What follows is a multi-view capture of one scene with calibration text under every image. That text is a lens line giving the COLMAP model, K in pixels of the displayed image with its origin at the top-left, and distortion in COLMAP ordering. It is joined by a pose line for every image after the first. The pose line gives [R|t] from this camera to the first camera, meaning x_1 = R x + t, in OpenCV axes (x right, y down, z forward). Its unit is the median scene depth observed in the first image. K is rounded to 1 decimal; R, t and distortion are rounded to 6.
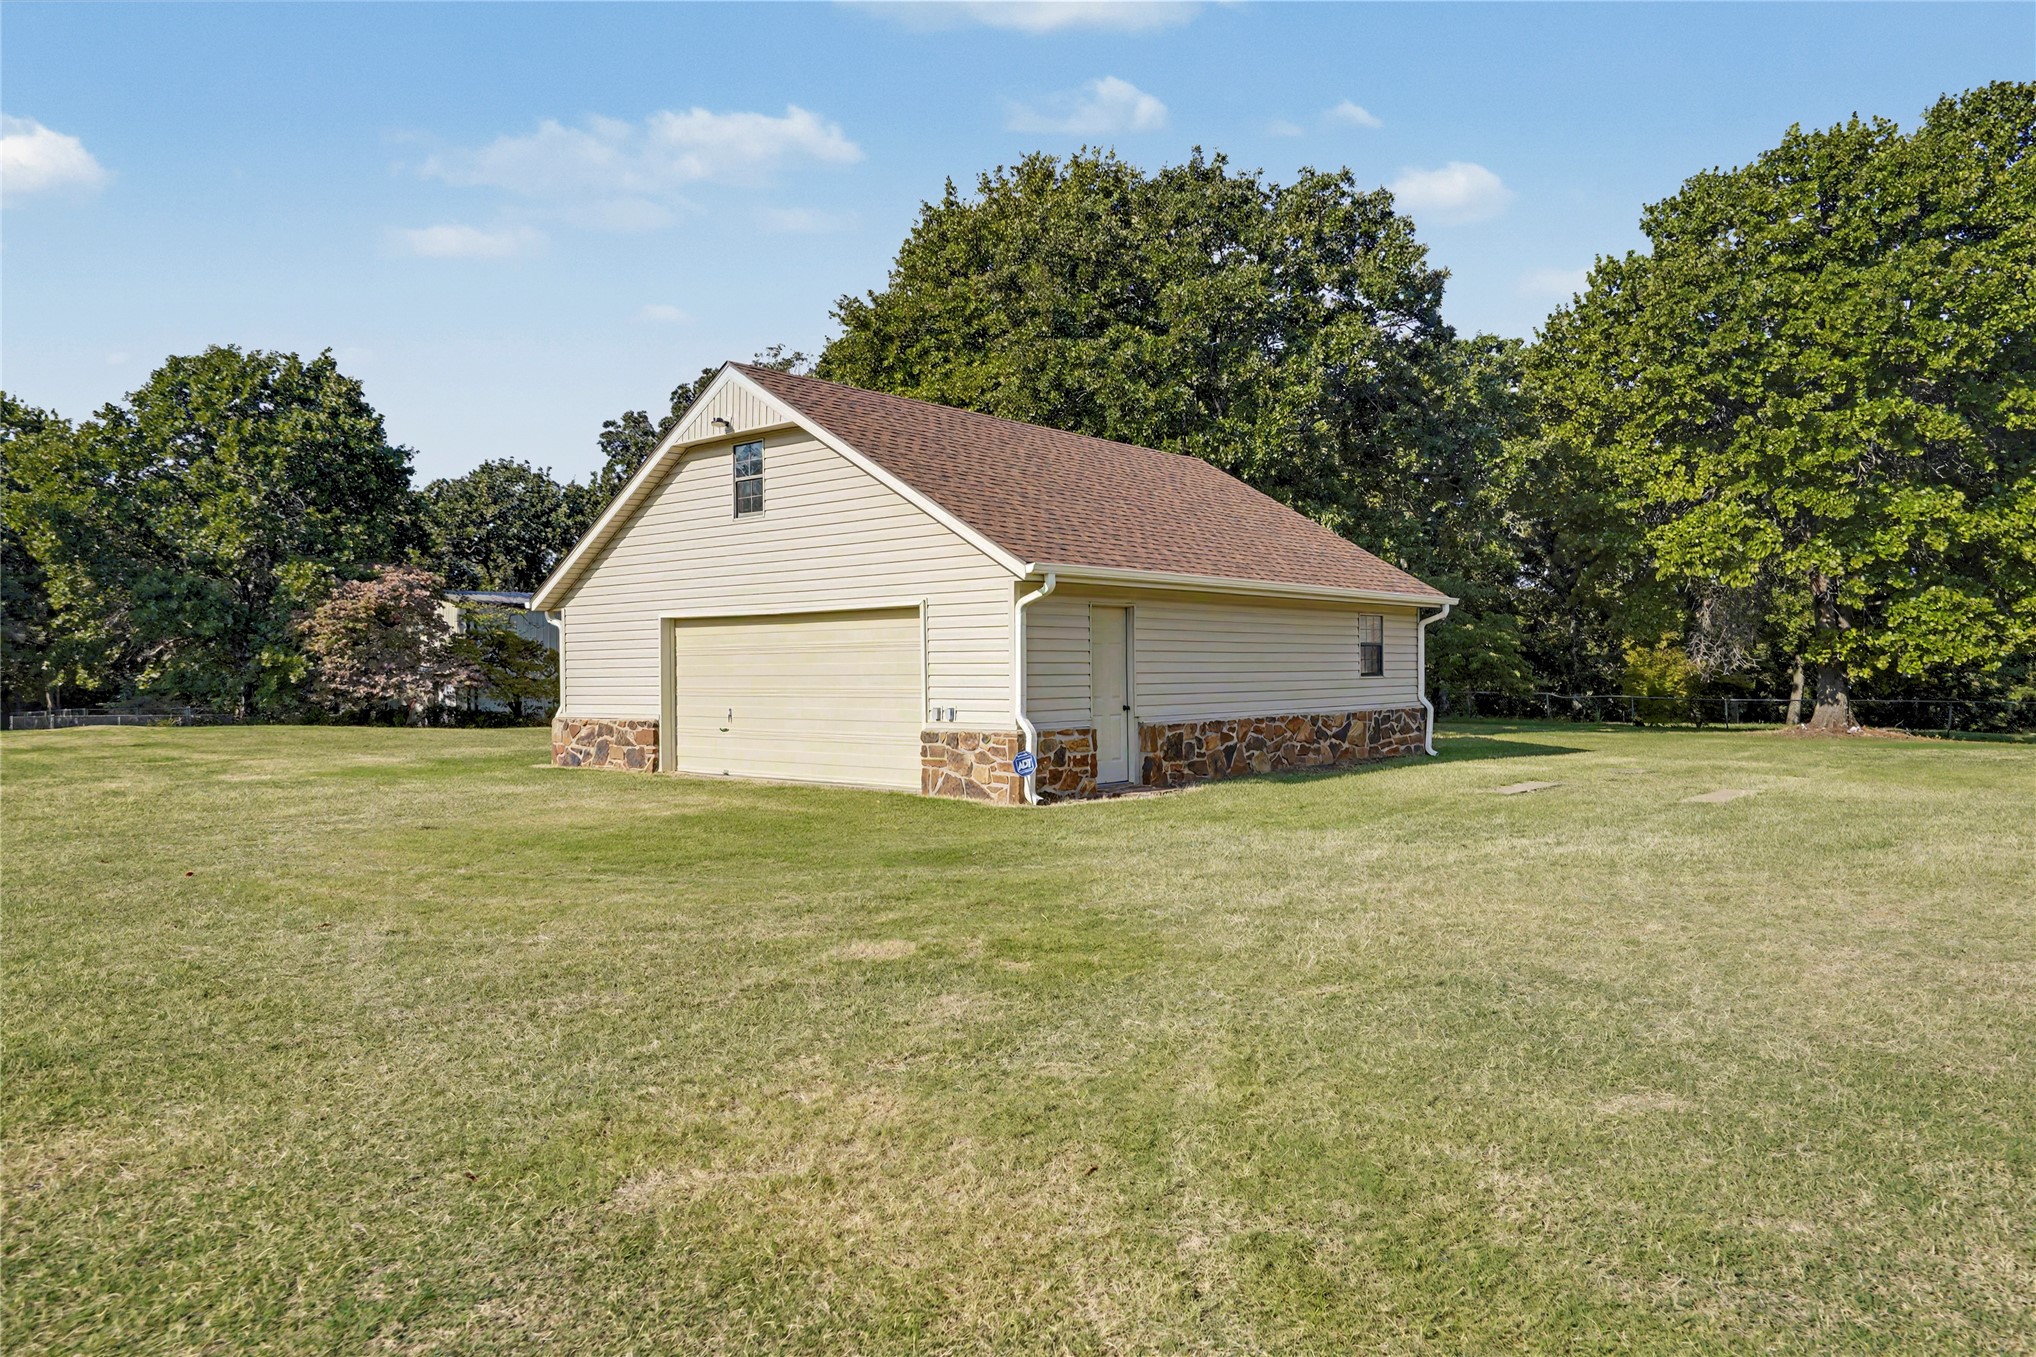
lens RADIAL K [[1355.1, 0, 1018.0], [0, 1355.1, 678.5], [0, 0, 1]] dist [-0.001908, -0.000476]
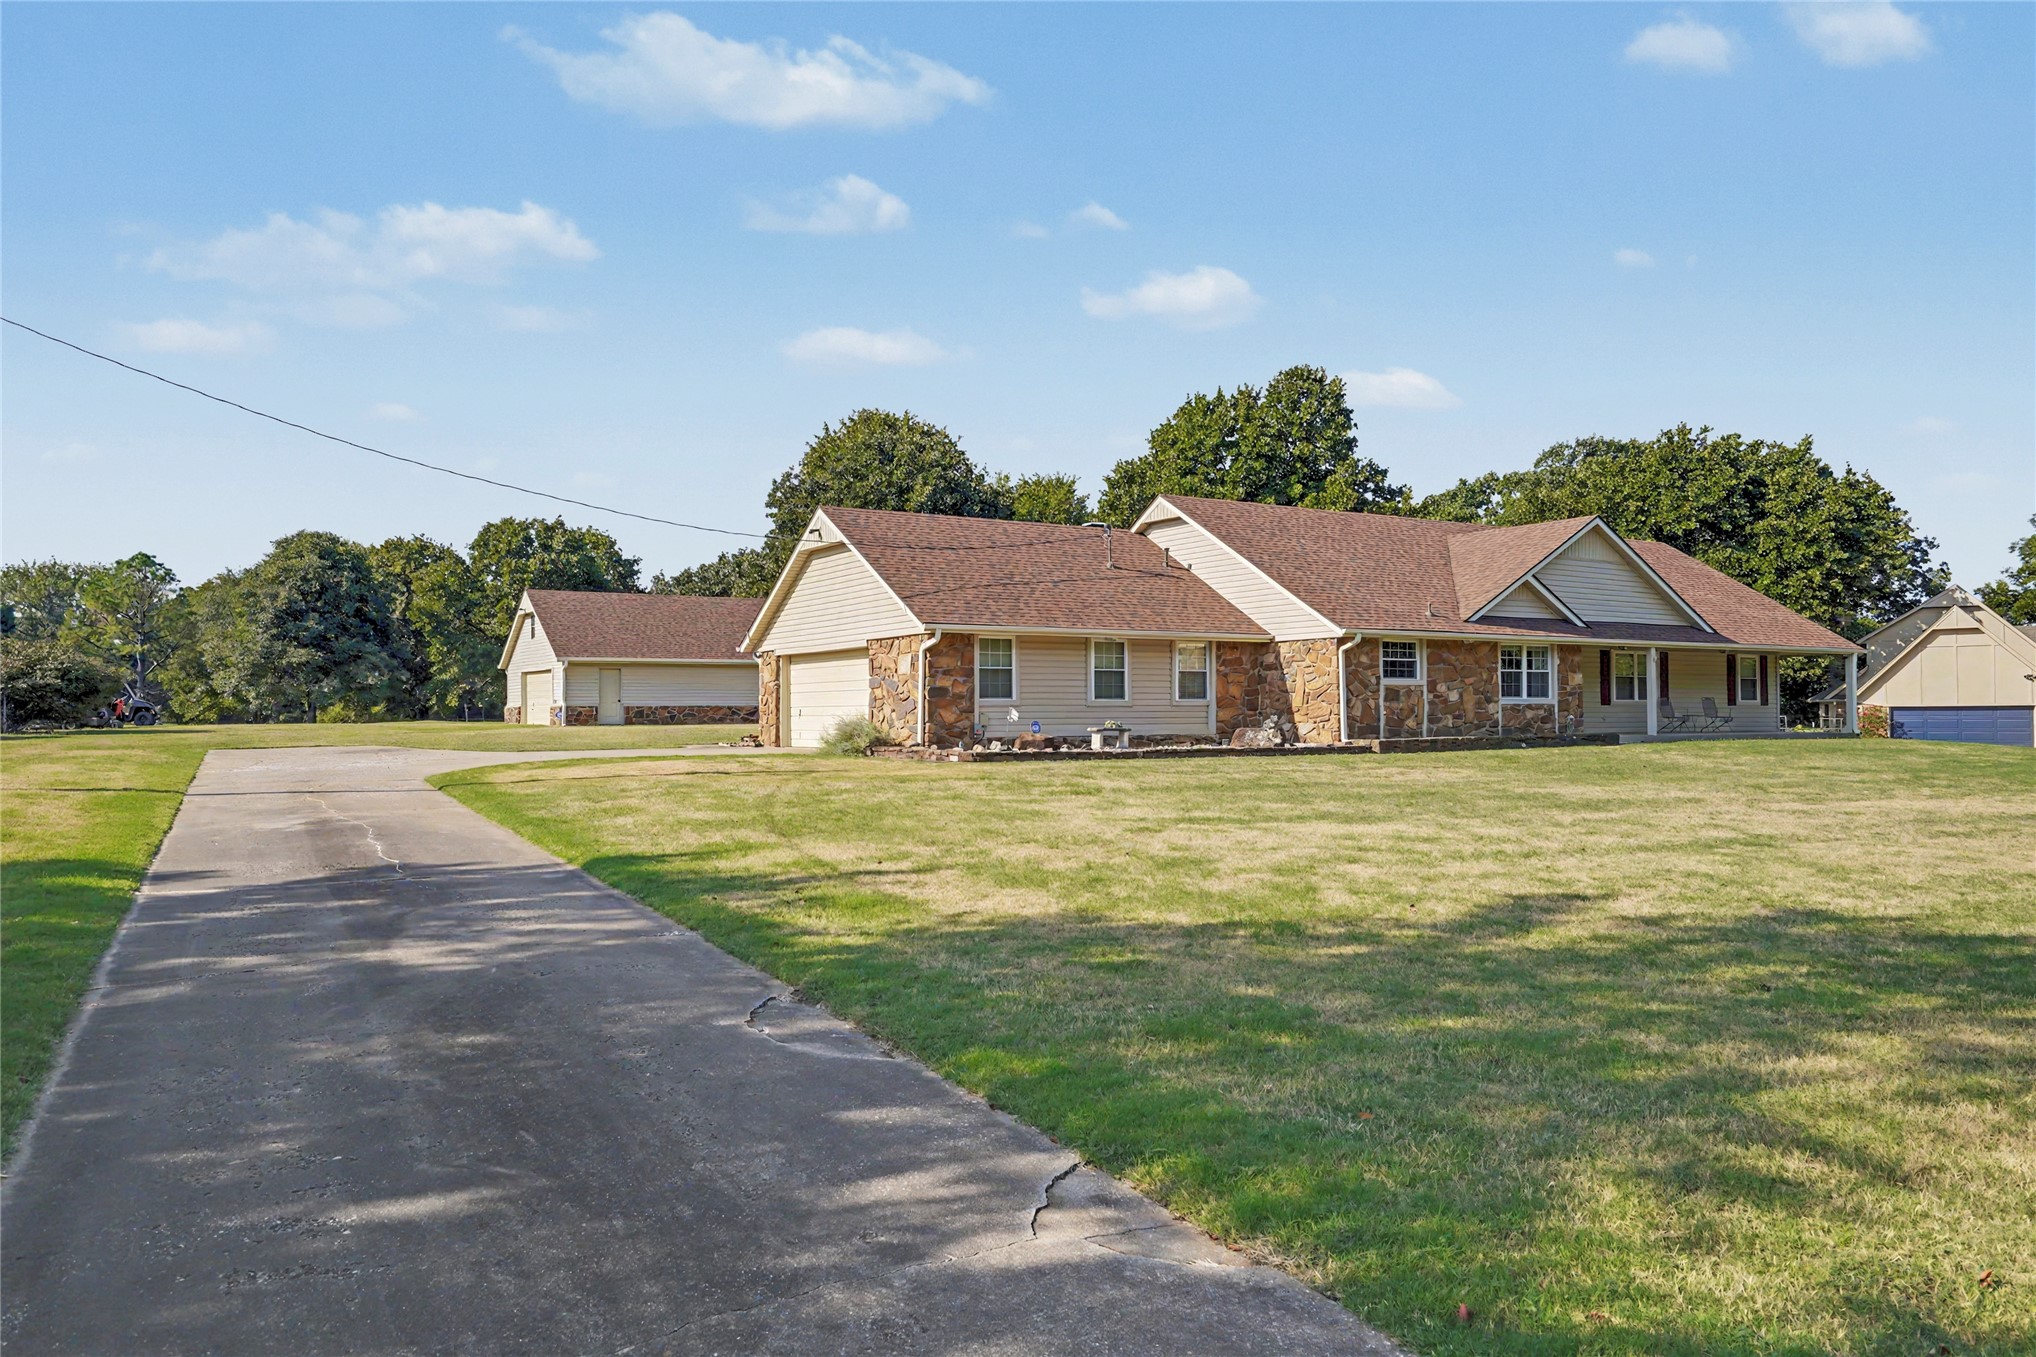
lens RADIAL K [[1458.2, 0, 1018.0], [0, 1458.2, 678.5], [0, 0, 1]] dist [0.000816, 0.000129]
pose [[0.952291, -0.005307, -0.305146, 1.722369], [-0.003180, 0.999622, -0.027310, 0.051628], [0.305175, 0.026977, 0.951914, -1.676403]]
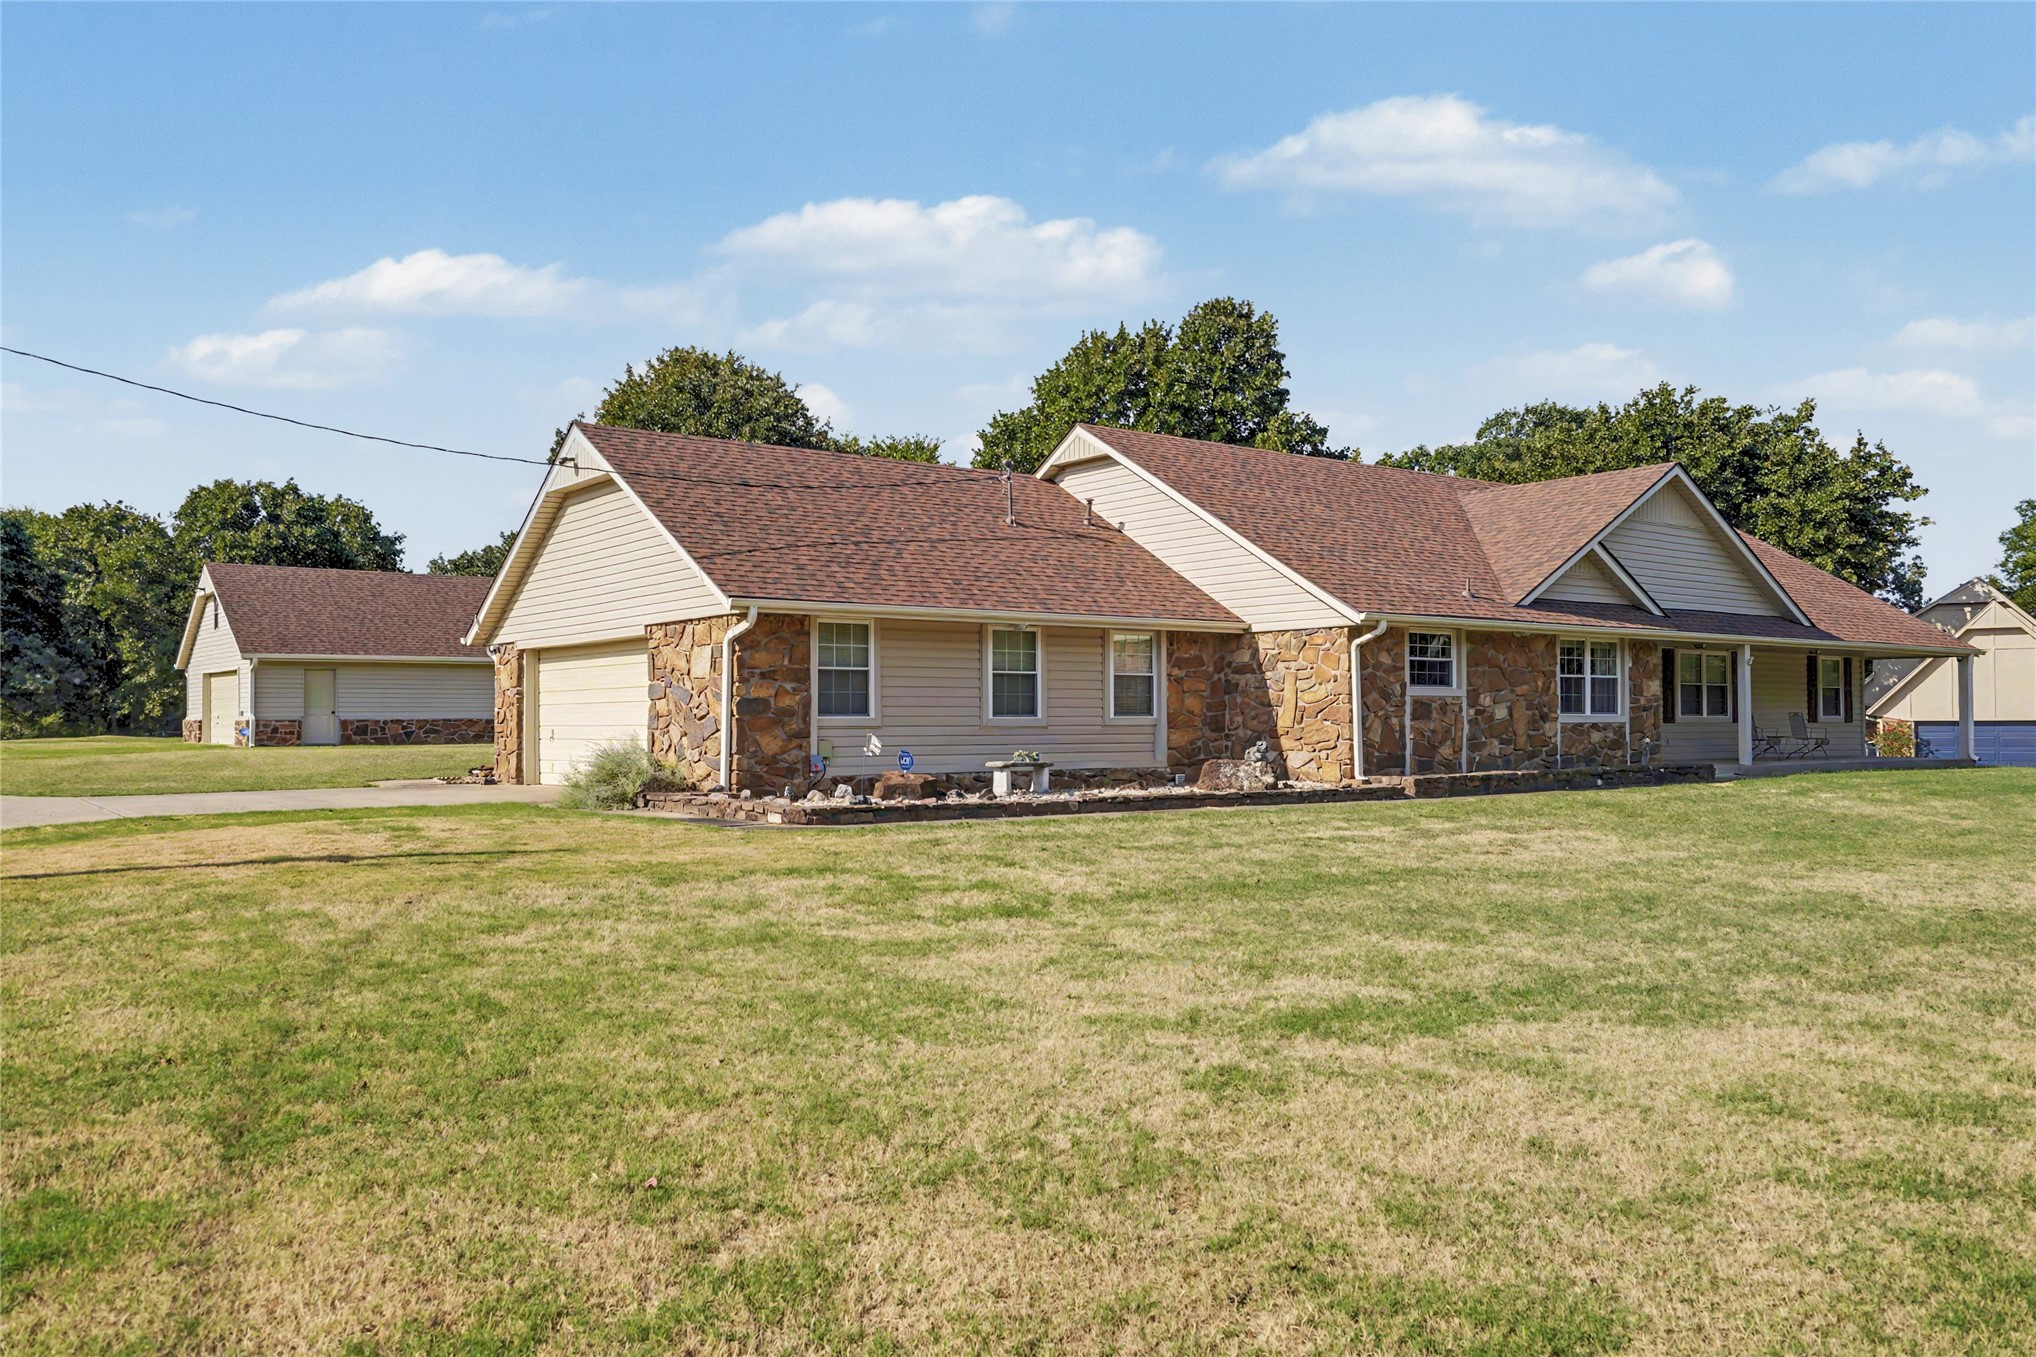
lens RADIAL K [[1612.1, 0, 1018.0], [0, 1612.1, 678.5], [0, 0, 1]] dist [0.005722, 0.000882]
pose [[0.976910, -0.003051, -0.213631, 1.584130], [-0.003628, 0.999517, -0.030868, 0.038958], [0.213622, 0.030930, 0.976427, -1.275026]]
